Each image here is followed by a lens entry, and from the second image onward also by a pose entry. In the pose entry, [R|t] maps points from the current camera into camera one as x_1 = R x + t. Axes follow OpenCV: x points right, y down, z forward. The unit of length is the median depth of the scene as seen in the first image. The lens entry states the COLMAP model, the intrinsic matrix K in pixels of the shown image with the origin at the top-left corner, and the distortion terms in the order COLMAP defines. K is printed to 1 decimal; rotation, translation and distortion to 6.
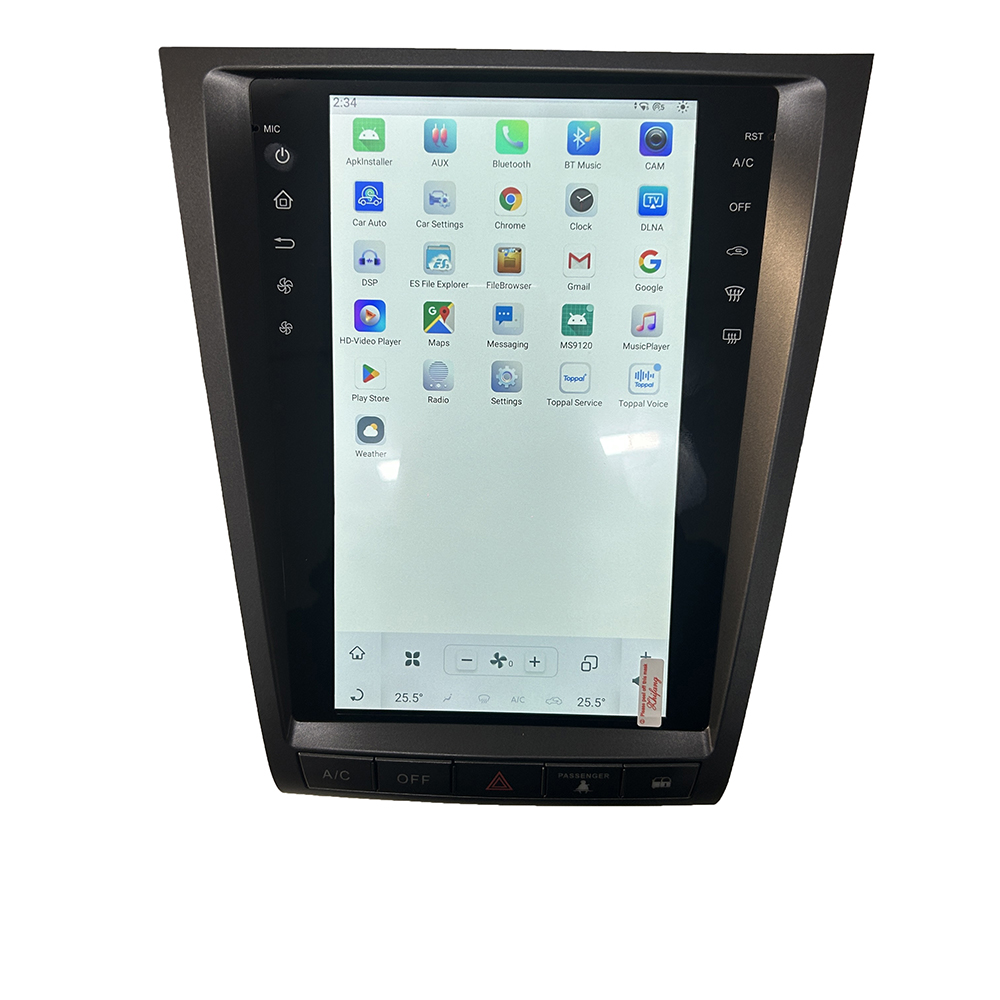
lens RADIAL K [[1050.0, 0, 496.8], [0, 1050.0, 473.4], [0, 0, 1]] dist [0.133575, -0.418850]
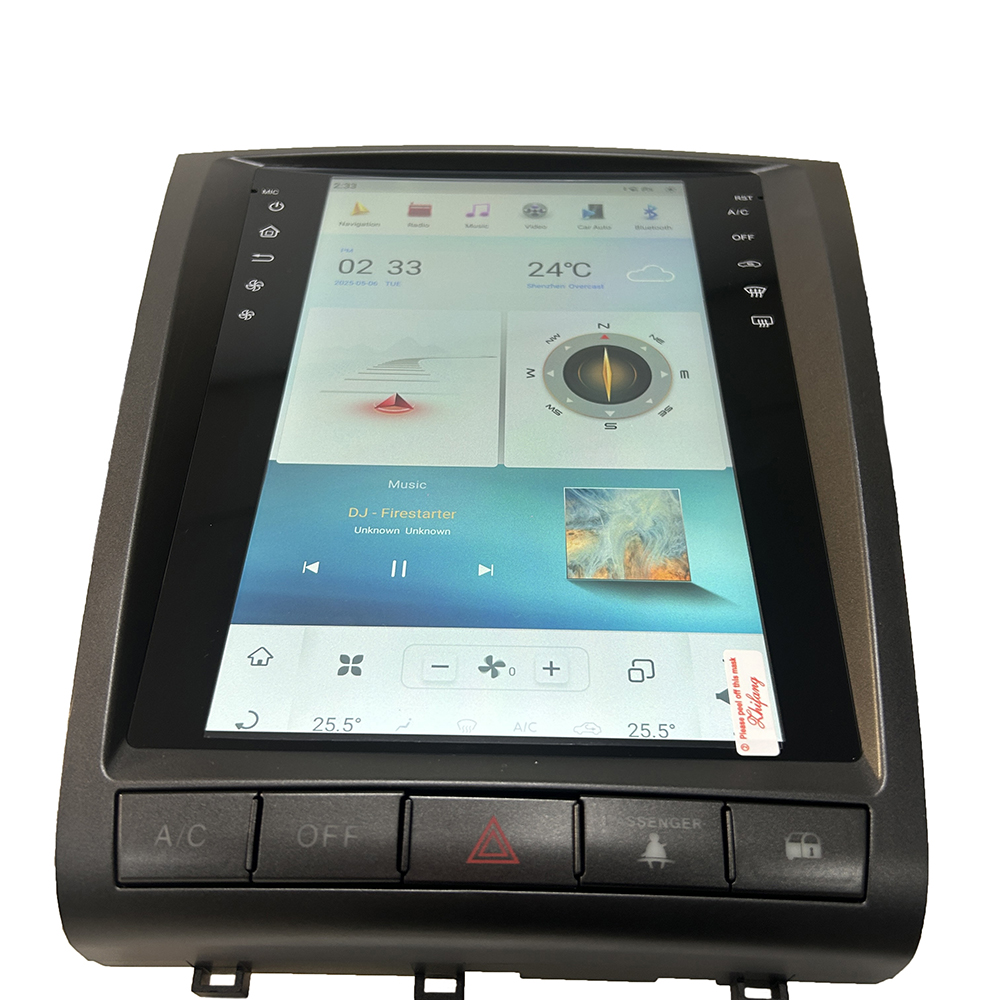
lens RADIAL K [[1050.0, 0, 496.8], [0, 1050.0, 473.4], [0, 0, 1]] dist [0.133575, -0.418850]
pose [[0.999611, 0.018916, 0.020476, -0.010628], [0.004630, 0.611661, -0.791106, 0.625015], [-0.027489, 0.790894, 0.611336, 0.568131]]
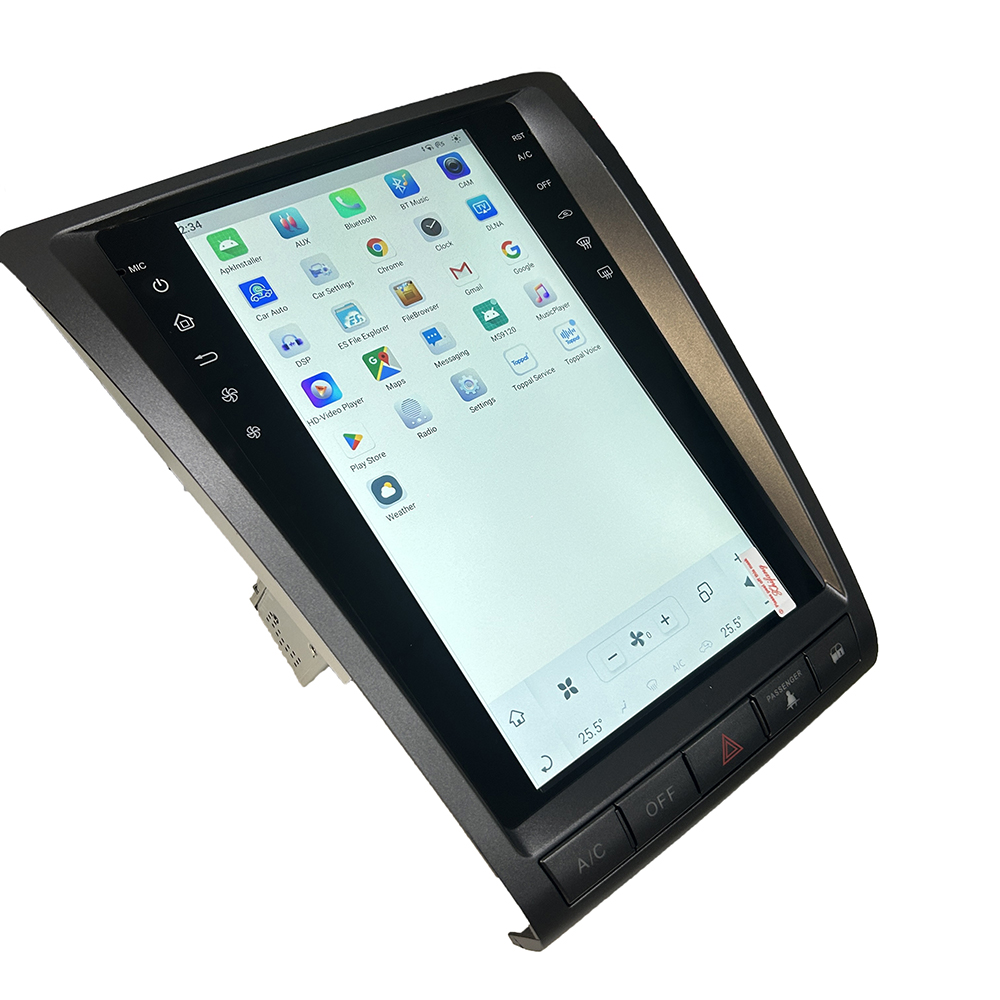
lens RADIAL K [[1050.0, 0, 496.8], [0, 1050.0, 473.4], [0, 0, 1]] dist [0.133575, -0.418850]
pose [[0.746691, -0.421254, 0.514779, -0.522149], [0.612334, 0.737595, -0.284606, 0.270953], [-0.259807, 0.527729, 0.808704, 0.236896]]
